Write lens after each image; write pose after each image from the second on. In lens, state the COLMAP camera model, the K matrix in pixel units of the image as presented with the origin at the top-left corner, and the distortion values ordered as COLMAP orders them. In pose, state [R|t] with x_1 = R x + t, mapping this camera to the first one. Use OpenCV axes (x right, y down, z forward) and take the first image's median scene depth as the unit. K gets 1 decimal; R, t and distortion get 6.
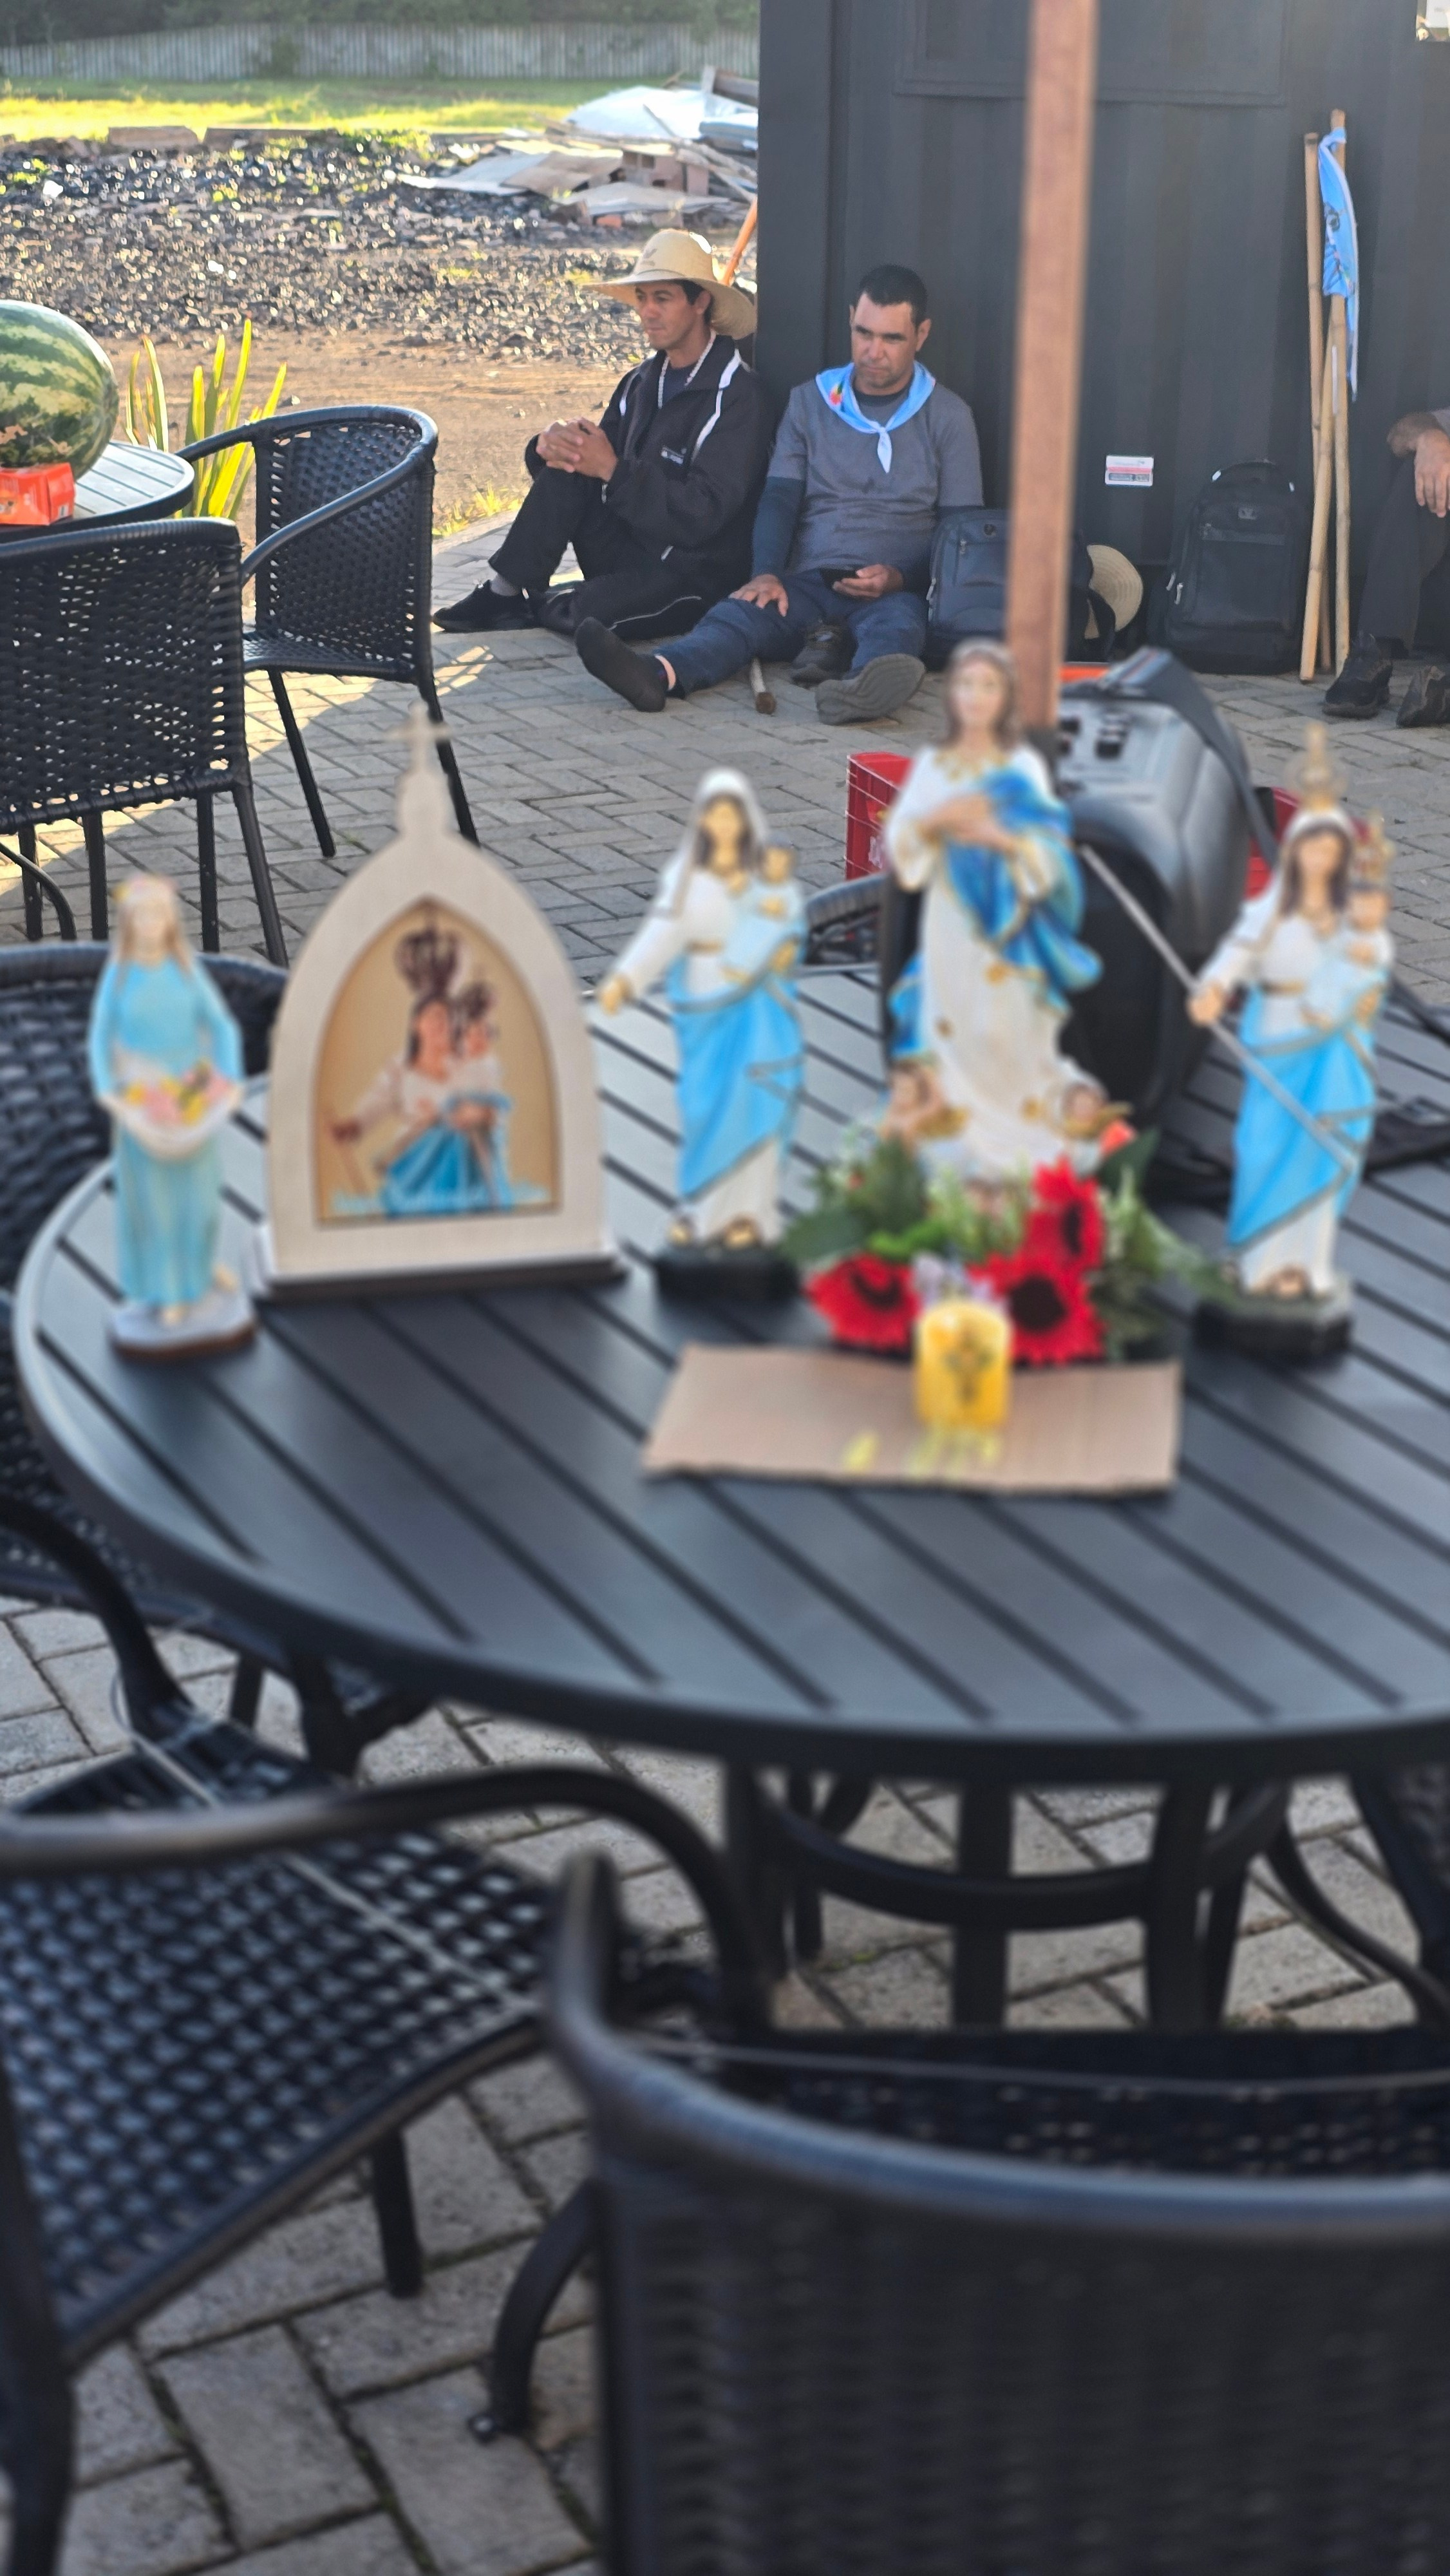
lens RADIAL K [[3496.7, 0, 742.5], [0, 3496.7, 1287.3], [0, 0, 1]] dist [0.040627, 0.000000]
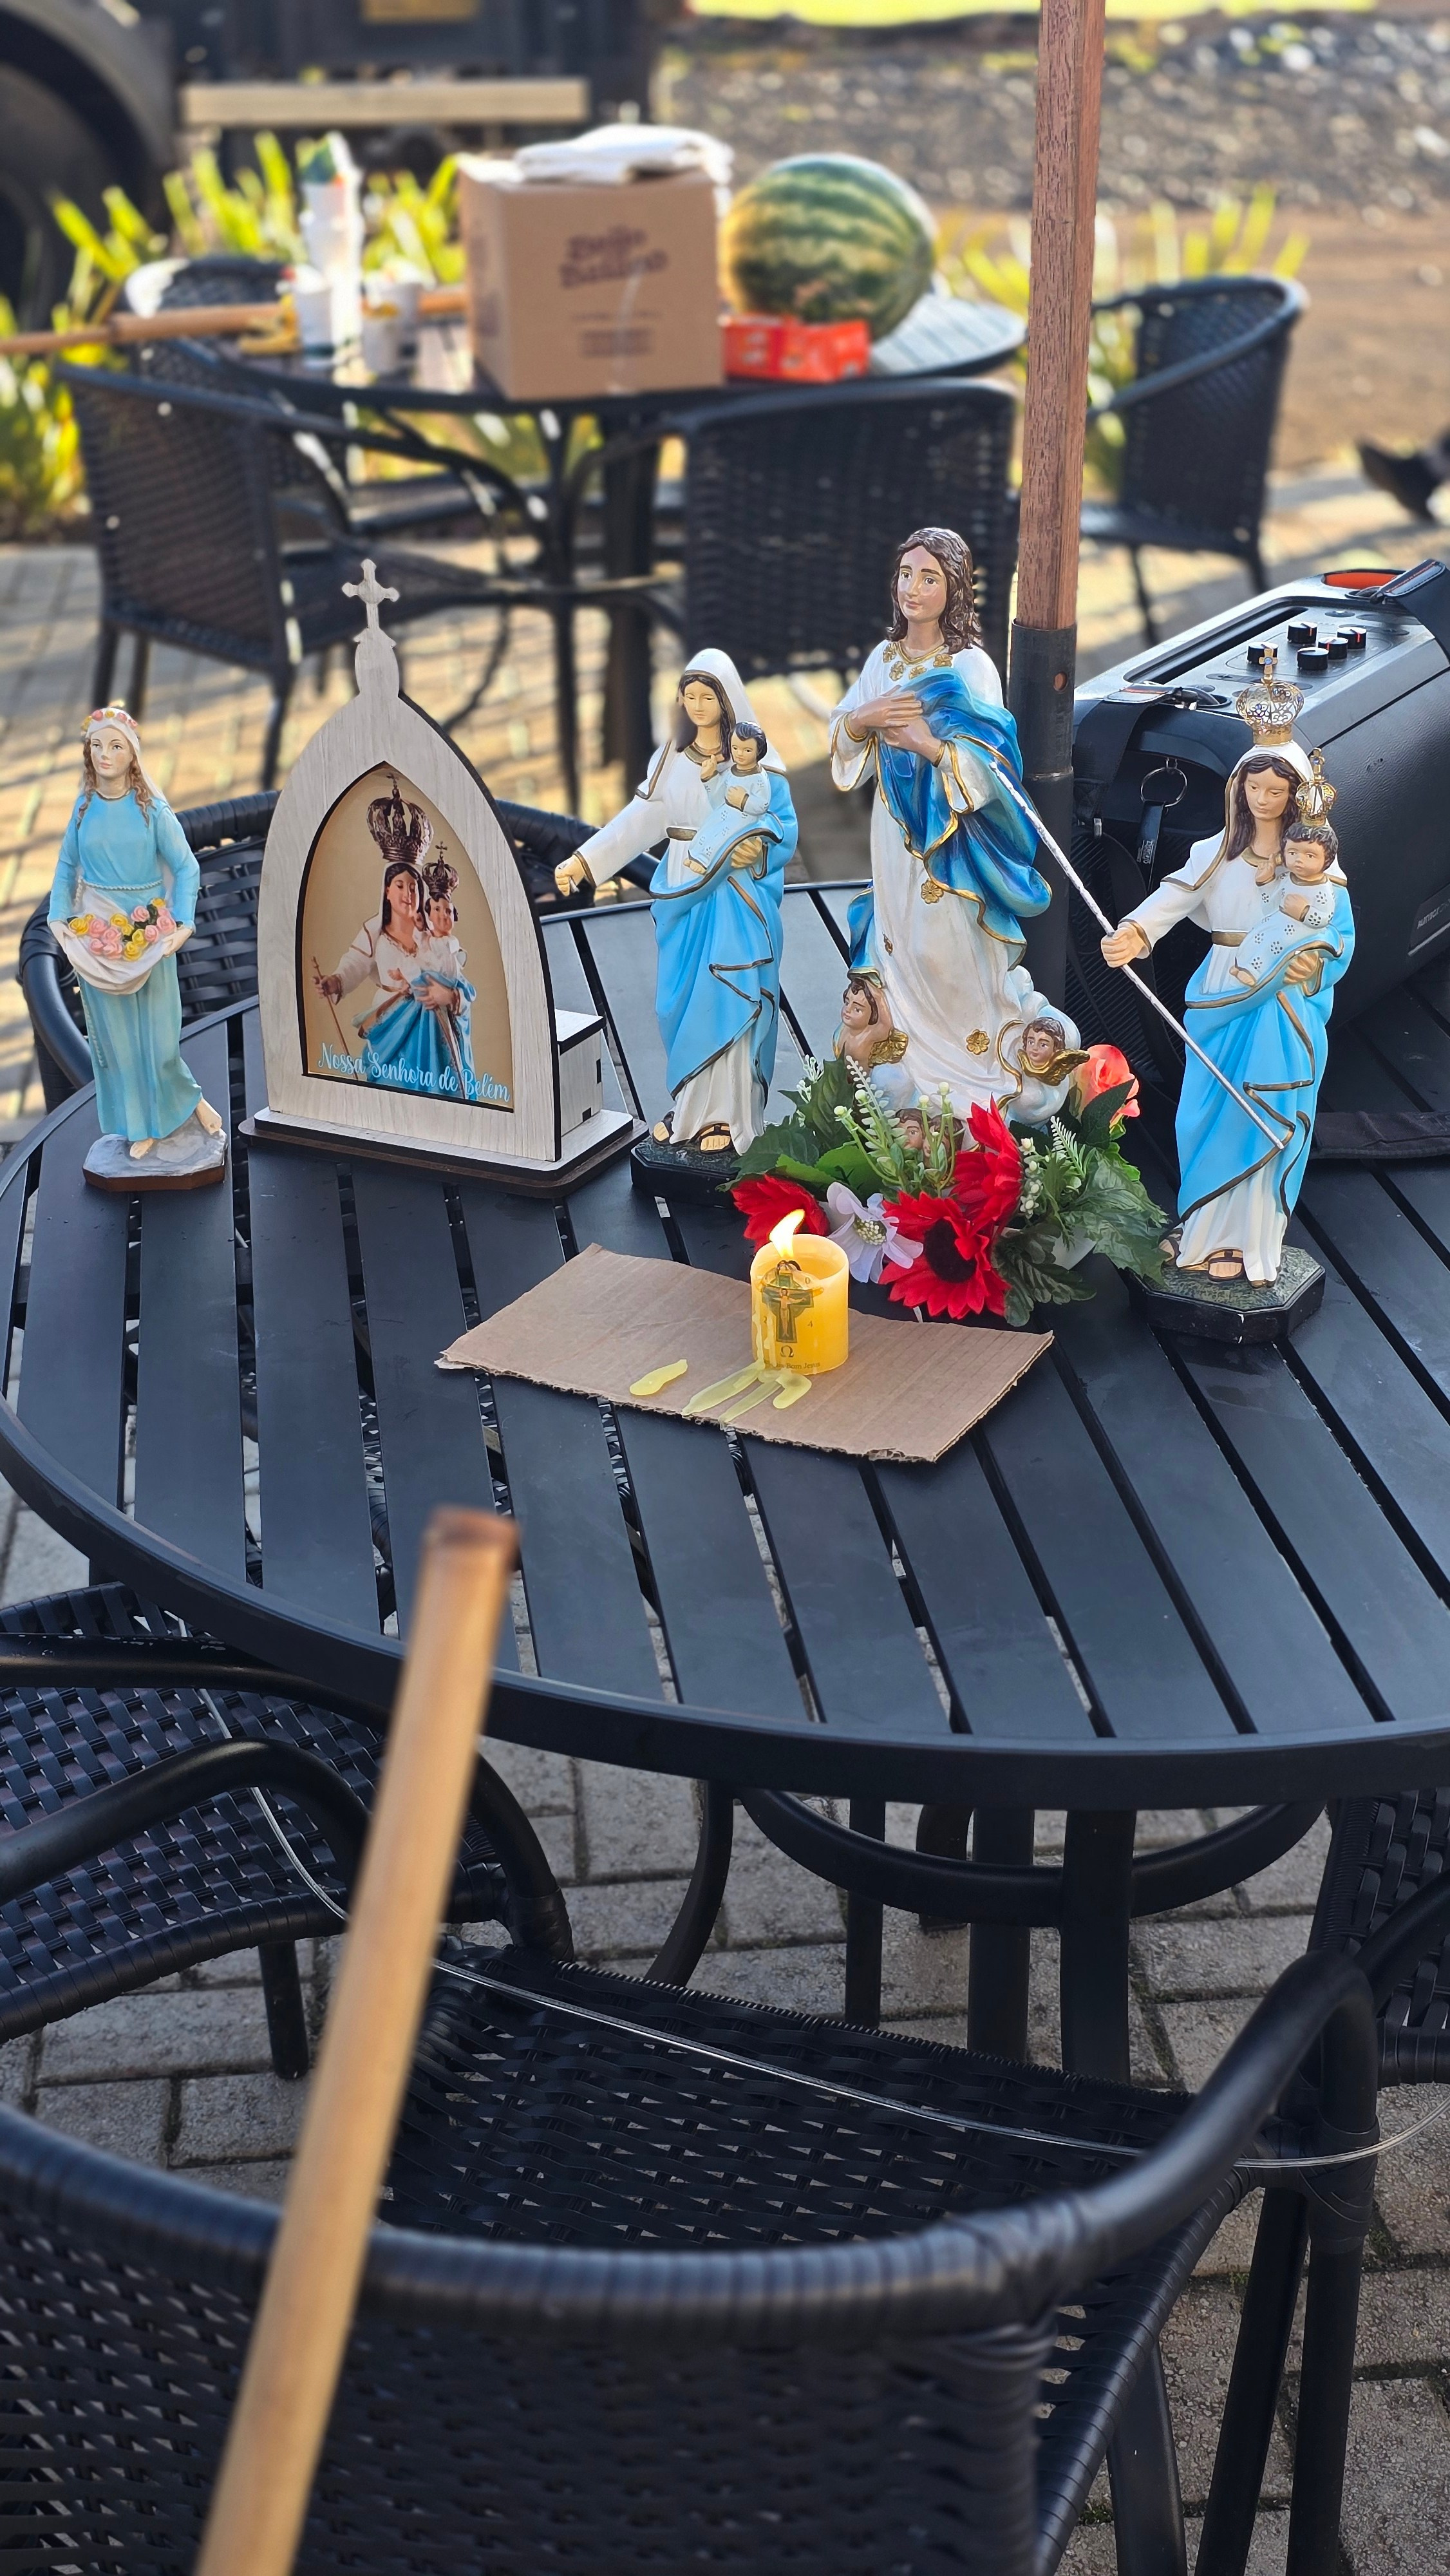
lens RADIAL K [[3496.7, 0, 717.4], [0, 3496.7, 1281.6], [0, 0, 1]] dist [0.040627, 0.000000]
pose [[0.929436, 0.132244, -0.344470, 0.316079], [-0.121001, 0.991180, 0.054041, -0.027460], [0.348579, -0.008546, 0.937241, 0.101234]]
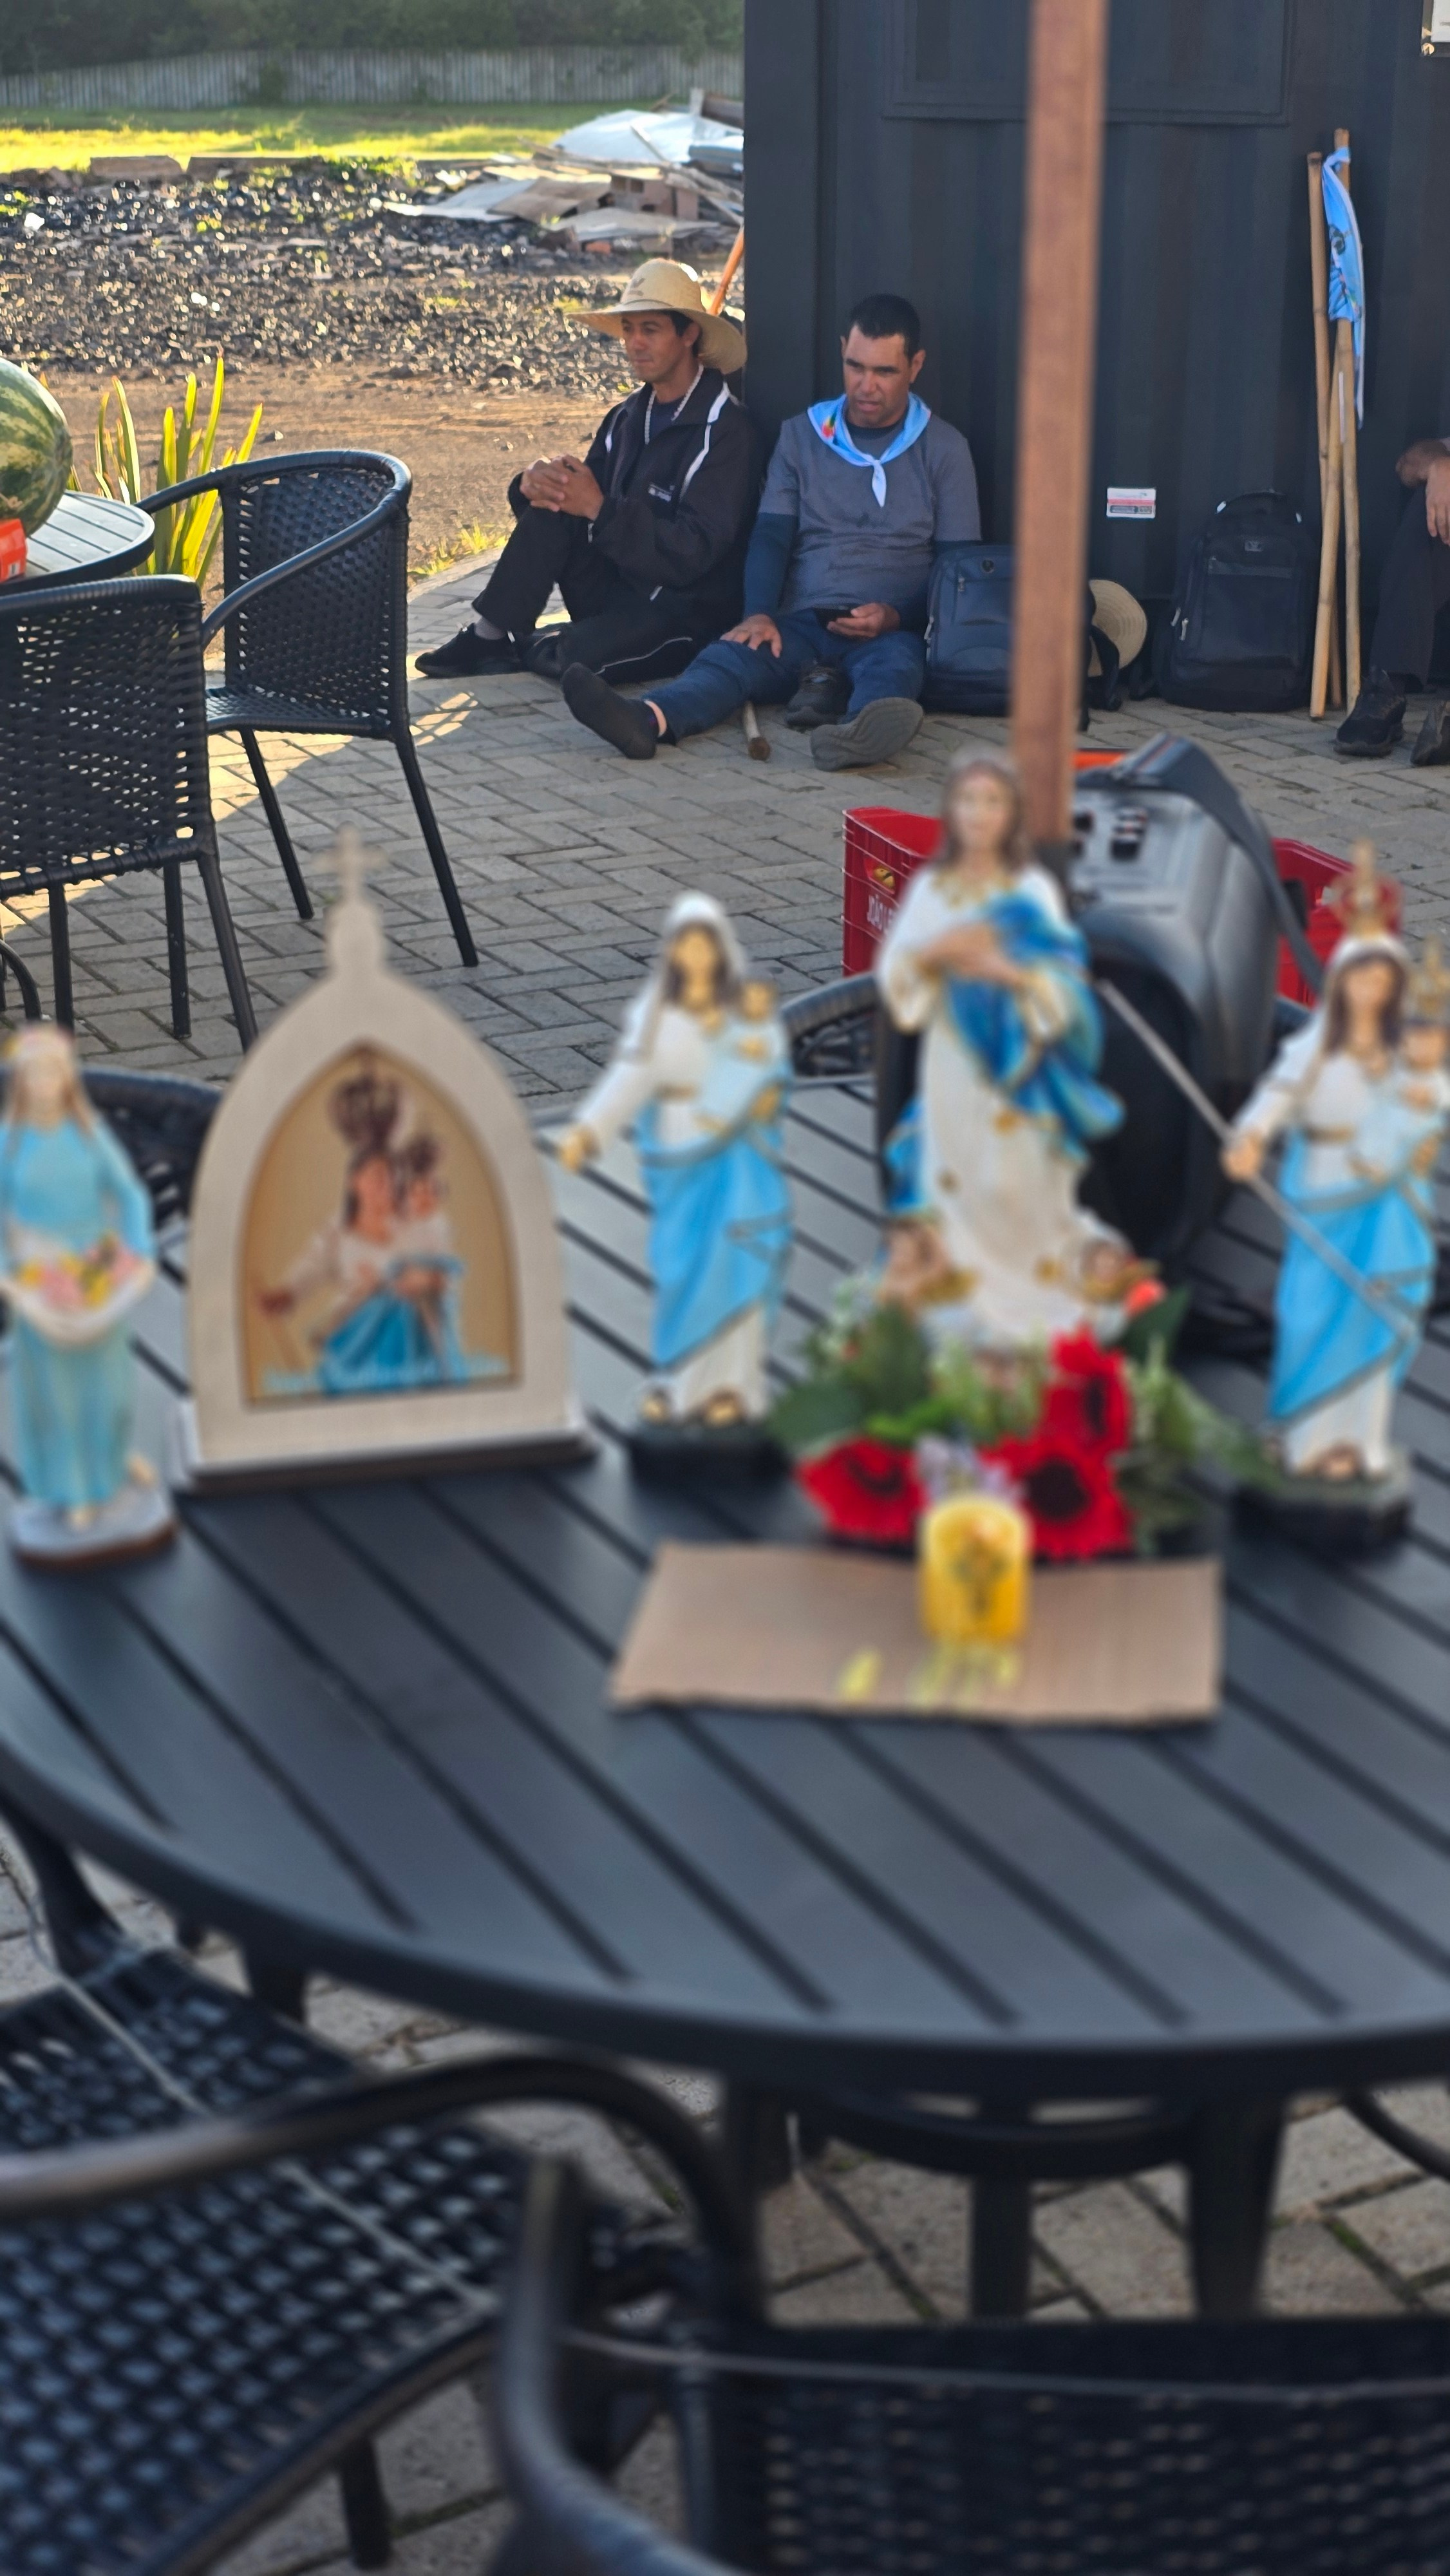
lens RADIAL K [[3496.7, 0, 765.6], [0, 3496.7, 1306.9], [0, 0, 1]] dist [0.040627, 0.000000]
pose [[0.999900, -0.013479, 0.004349, 0.006646], [0.013480, 0.999909, -0.000312, -0.039036], [-0.004344, 0.000371, 0.999990, 0.103224]]
